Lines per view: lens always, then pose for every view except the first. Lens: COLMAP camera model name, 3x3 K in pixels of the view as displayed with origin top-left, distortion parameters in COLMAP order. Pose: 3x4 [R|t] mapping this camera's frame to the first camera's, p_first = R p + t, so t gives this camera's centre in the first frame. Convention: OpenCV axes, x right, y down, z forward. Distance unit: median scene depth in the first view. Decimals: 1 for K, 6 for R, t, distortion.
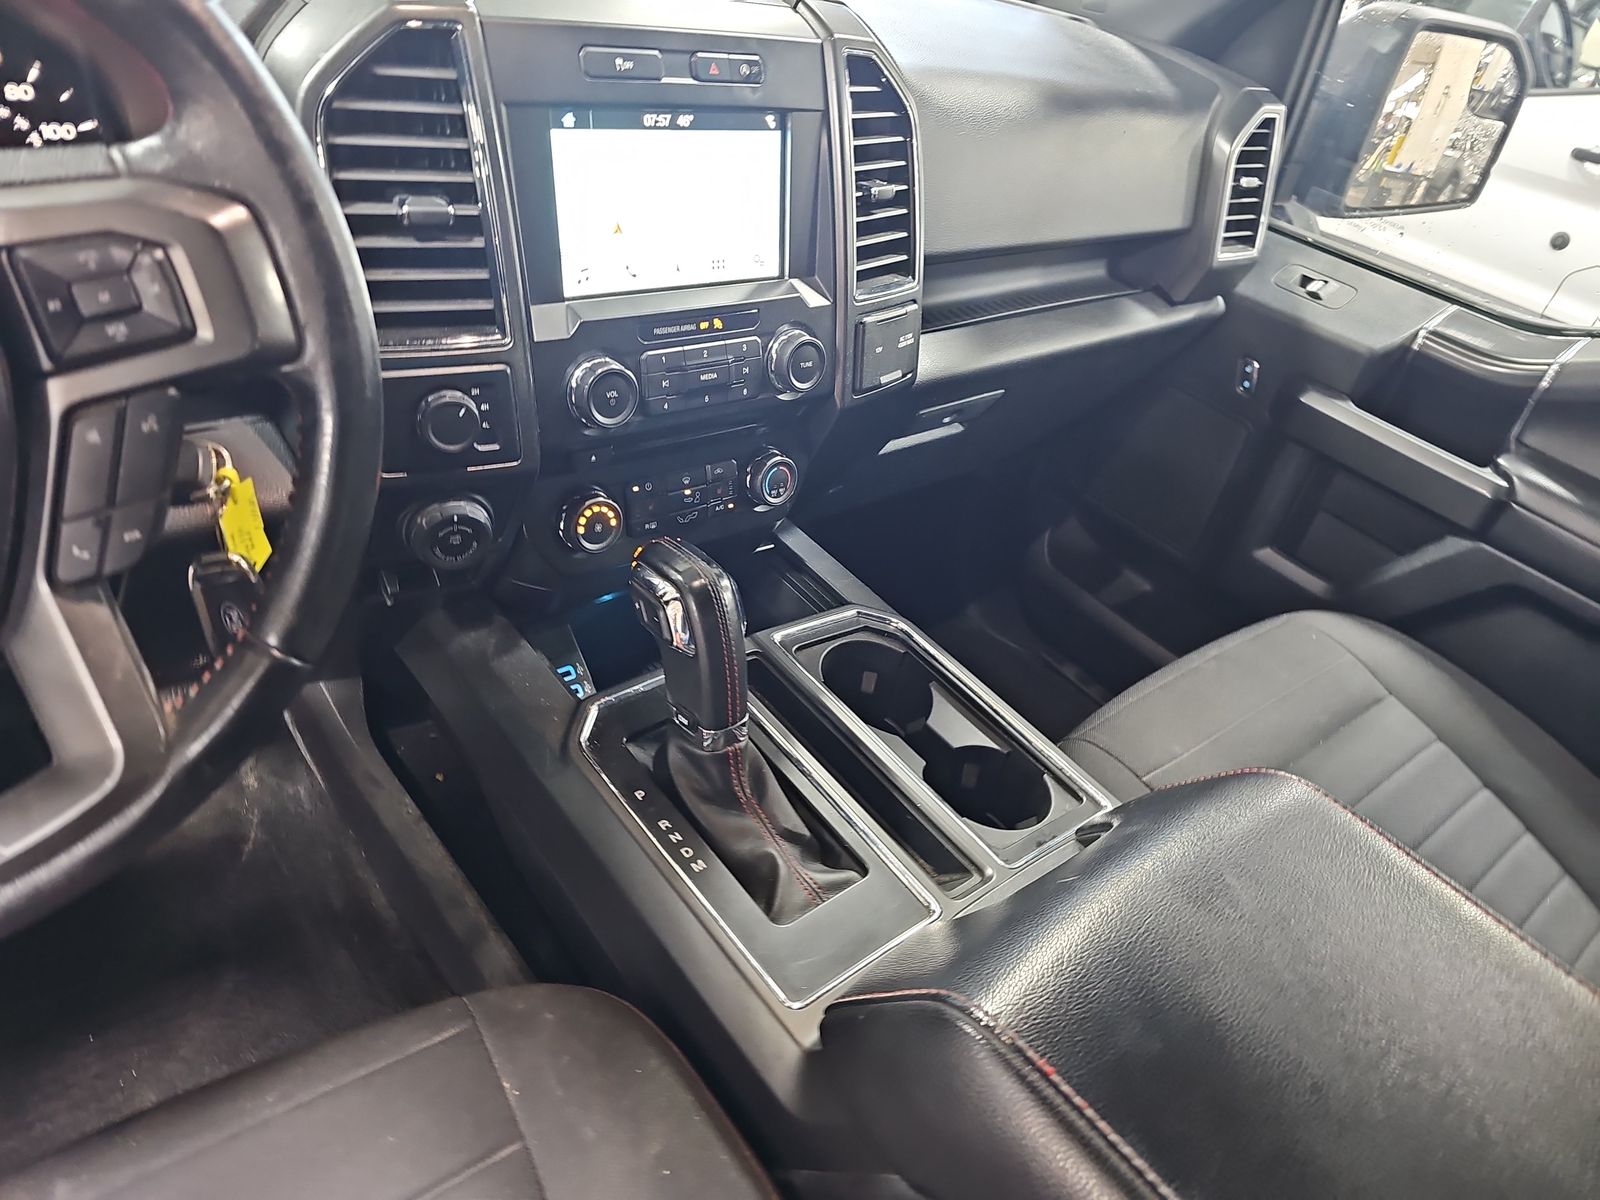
lens RADIAL K [[1039.9, 0, 800.0], [0, 1039.9, 600.0], [0, 0, 1]] dist [0.004037, -0.017587]
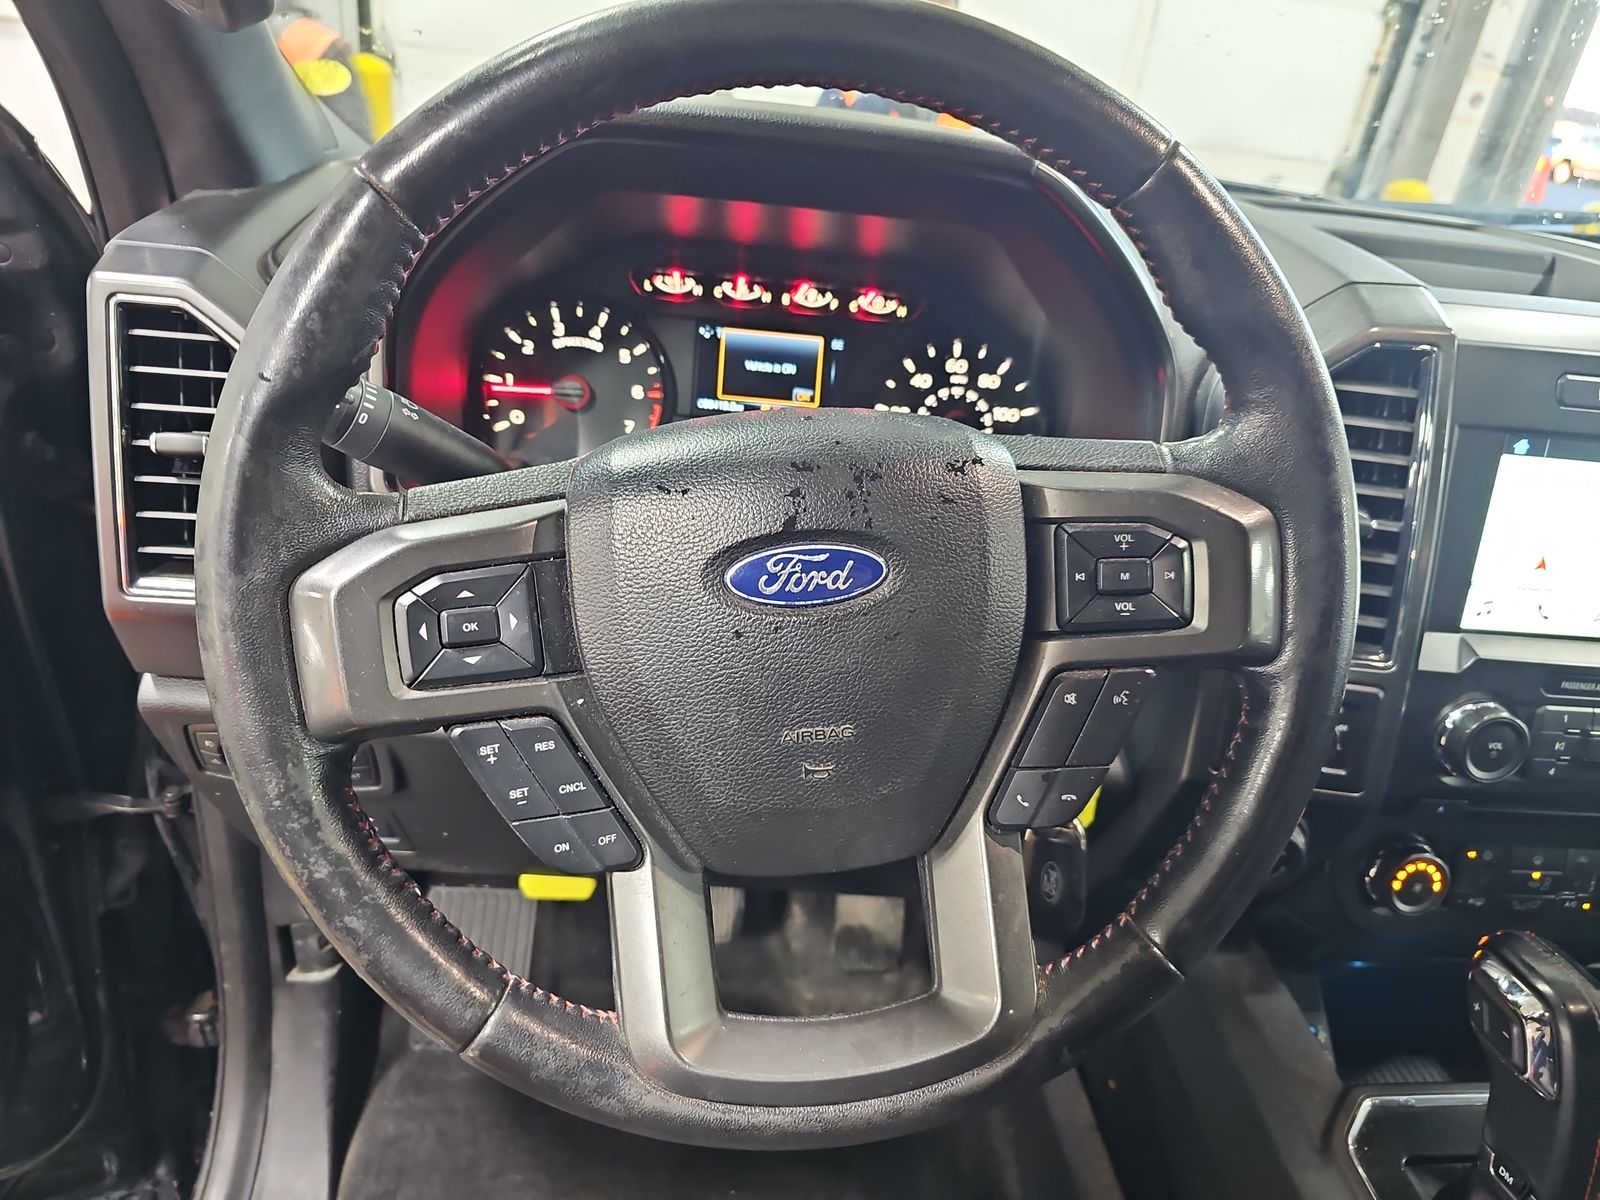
lens RADIAL K [[1039.9, 0, 800.0], [0, 1039.9, 600.0], [0, 0, 1]] dist [0.004037, -0.017587]
pose [[0.809918, 0.172612, -0.560569, -0.202407], [-0.308498, 0.938208, -0.156828, -0.002274], [0.498860, 0.299952, 0.813122, -0.004510]]
